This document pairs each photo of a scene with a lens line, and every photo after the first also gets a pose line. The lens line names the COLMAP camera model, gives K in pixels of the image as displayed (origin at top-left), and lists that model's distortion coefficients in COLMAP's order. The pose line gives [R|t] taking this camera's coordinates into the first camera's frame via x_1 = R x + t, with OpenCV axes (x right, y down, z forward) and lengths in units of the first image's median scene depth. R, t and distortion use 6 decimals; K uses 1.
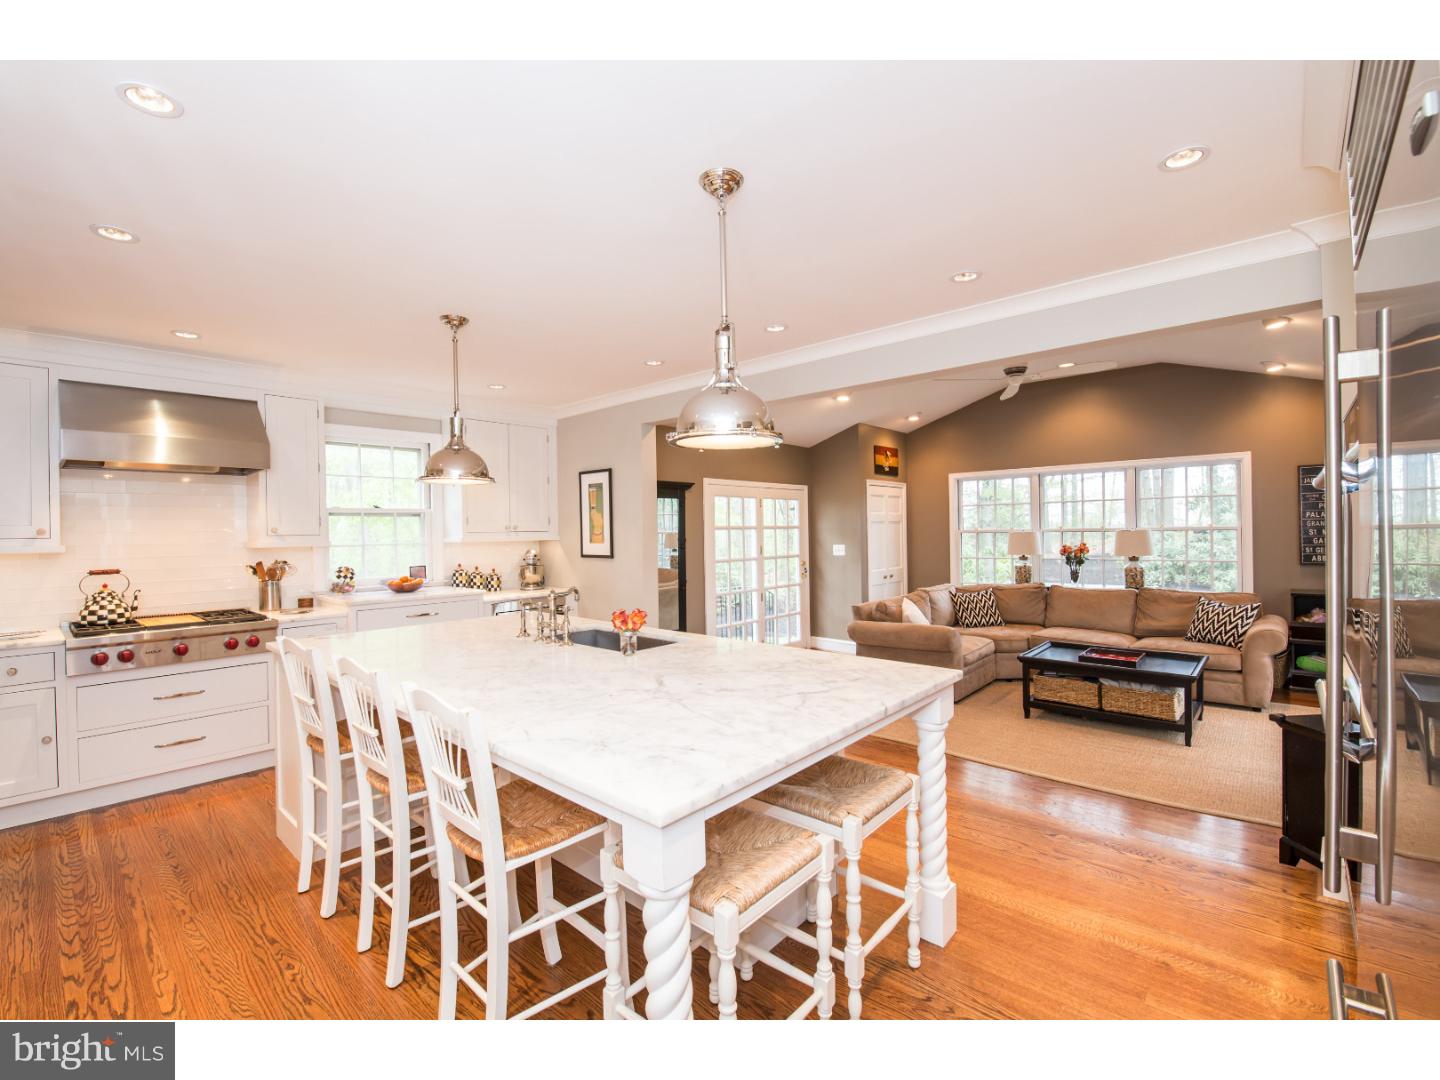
lens RADIAL K [[652.8, 0, 718.0], [0, 652.8, 530.2], [0, 0, 1]] dist [0.026868, -0.024436]
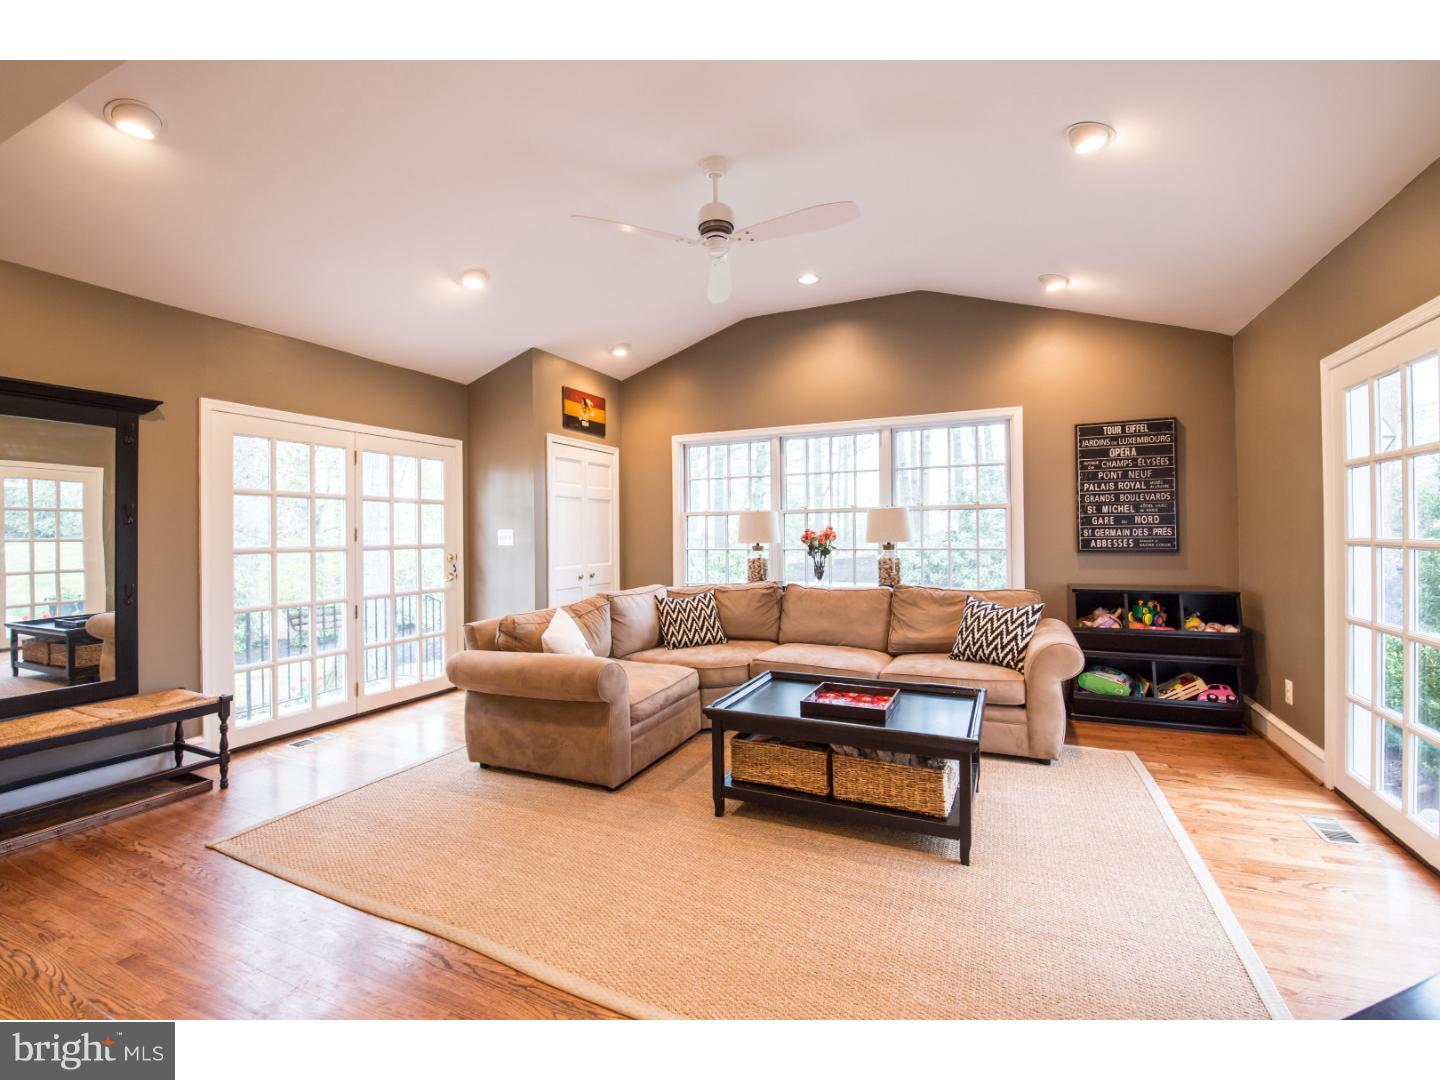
lens RADIAL K [[652.8, 0, 718.0], [0, 652.8, 530.2], [0, 0, 1]] dist [0.026868, -0.024436]
pose [[0.956321, 0.007928, 0.292211, 0.232272], [-0.005286, 0.999938, -0.009830, 0.033518], [-0.292271, 0.007856, 0.956303, 0.349713]]
